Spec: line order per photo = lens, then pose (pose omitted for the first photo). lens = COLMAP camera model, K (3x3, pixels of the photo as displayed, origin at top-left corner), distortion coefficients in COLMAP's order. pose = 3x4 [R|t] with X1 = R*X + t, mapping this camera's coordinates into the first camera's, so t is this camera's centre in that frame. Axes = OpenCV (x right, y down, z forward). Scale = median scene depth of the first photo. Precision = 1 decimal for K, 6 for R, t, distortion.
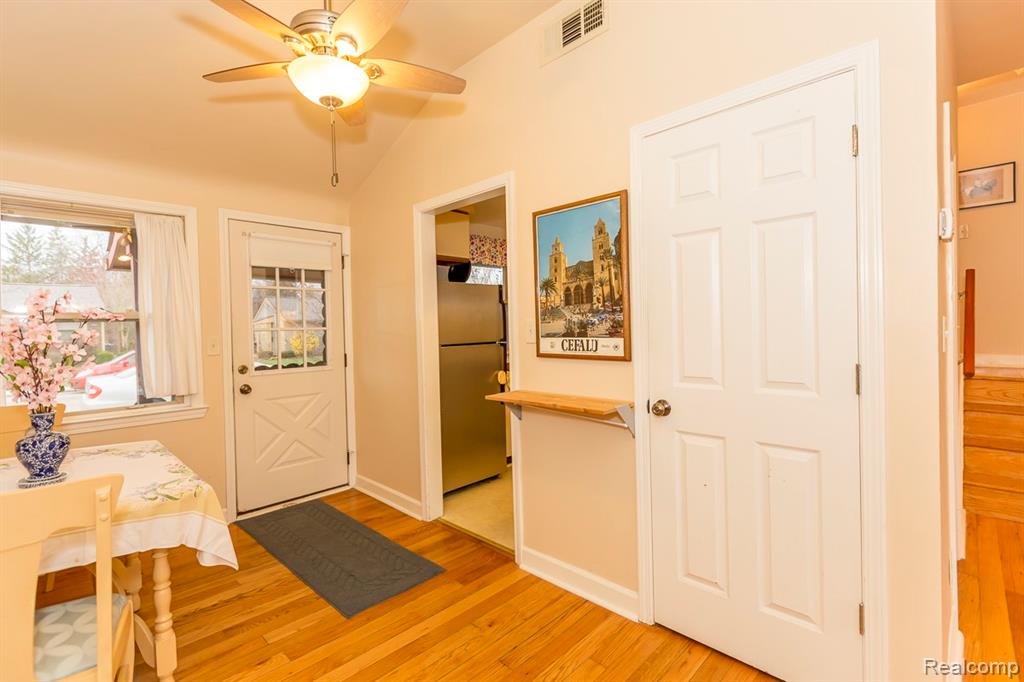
lens RADIAL K [[469.2, 0, 505.8], [0, 469.2, 334.2], [0, 0, 1]] dist [0.009062, -0.004142]
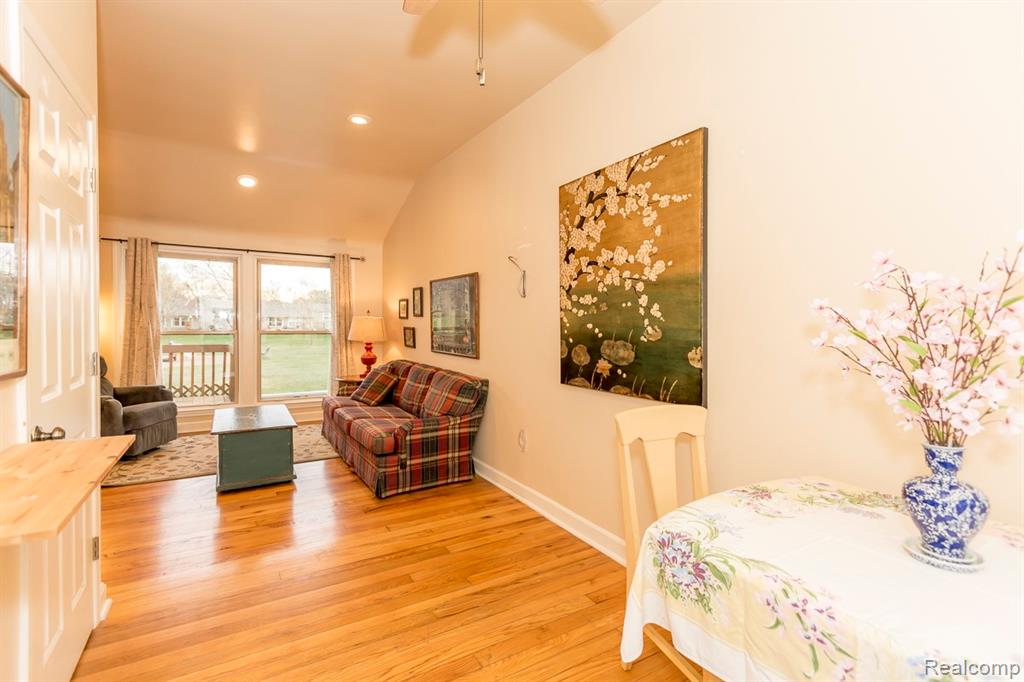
lens RADIAL K [[469.2, 0, 505.1], [0, 469.2, 335.3], [0, 0, 1]] dist [0.009062, -0.004142]
pose [[-0.967975, 0.008676, 0.250898, -0.428892], [0.017543, 0.999297, 0.033126, -0.004396], [-0.250434, 0.036466, -0.967447, 1.257715]]
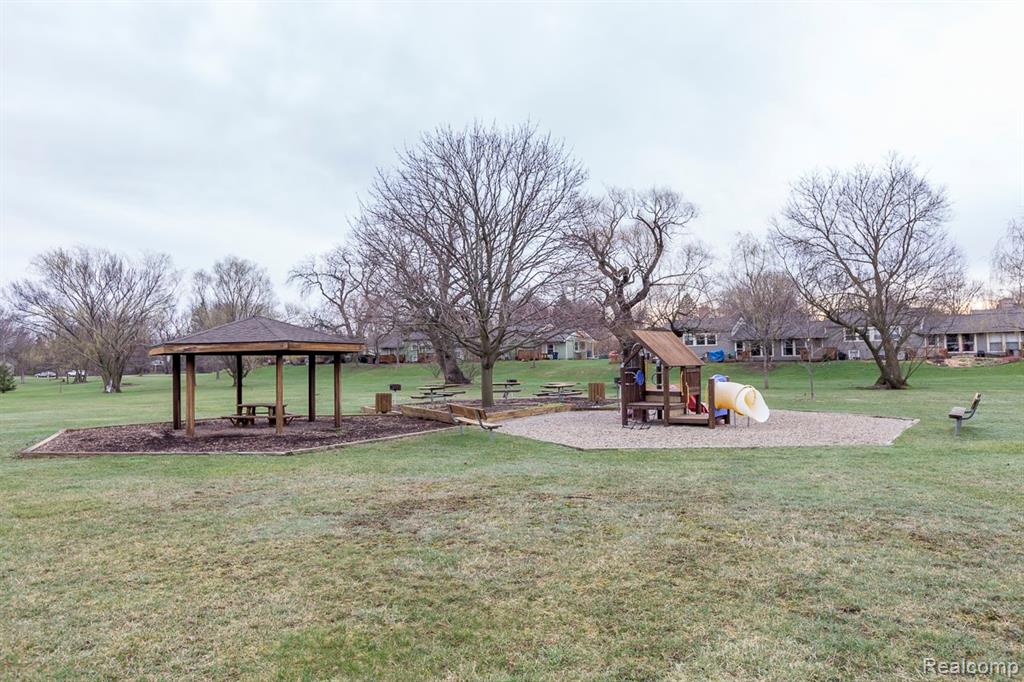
lens RADIAL K [[698.0, 0, 506.6], [0, 698.0, 338.5], [0, 0, 1]] dist [-0.002292, -0.002918]
pose [[-0.293467, 0.060338, 0.954063, 5.102089], [0.040939, 0.997884, -0.050517, 0.324874], [-0.955092, 0.024234, -0.295316, -4.573260]]
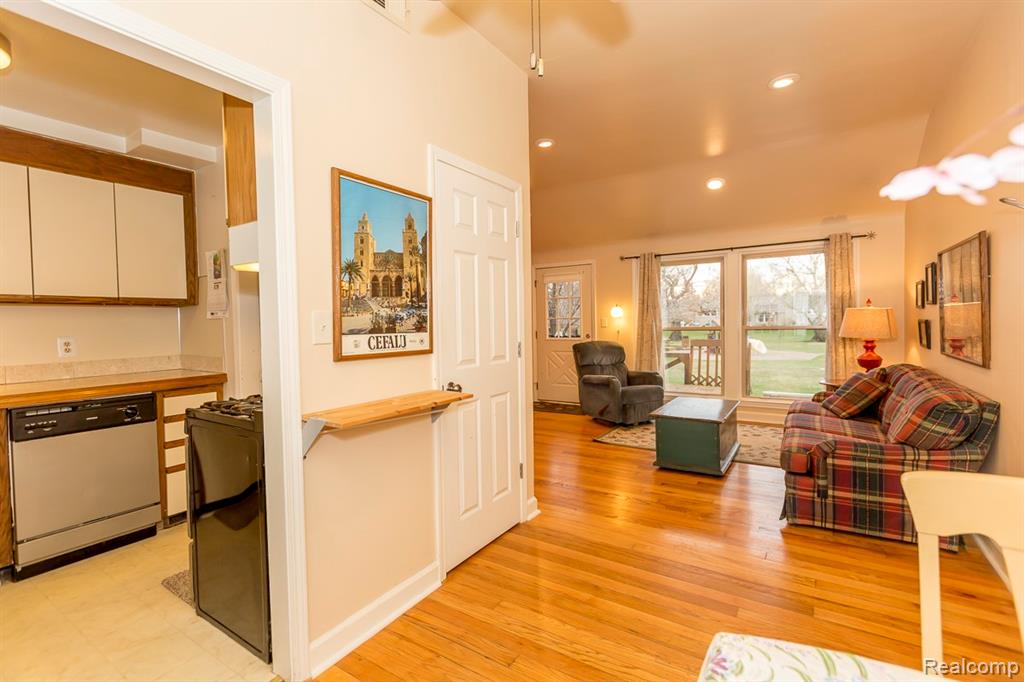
lens RADIAL K [[469.2, 0, 503.5], [0, 469.2, 334.2], [0, 0, 1]] dist [0.009062, -0.004142]
pose [[-0.194798, 0.001624, 0.980842, -0.749219], [0.036949, 0.999301, 0.005683, 0.011019], [-0.980147, 0.037348, -0.194722, 0.924007]]
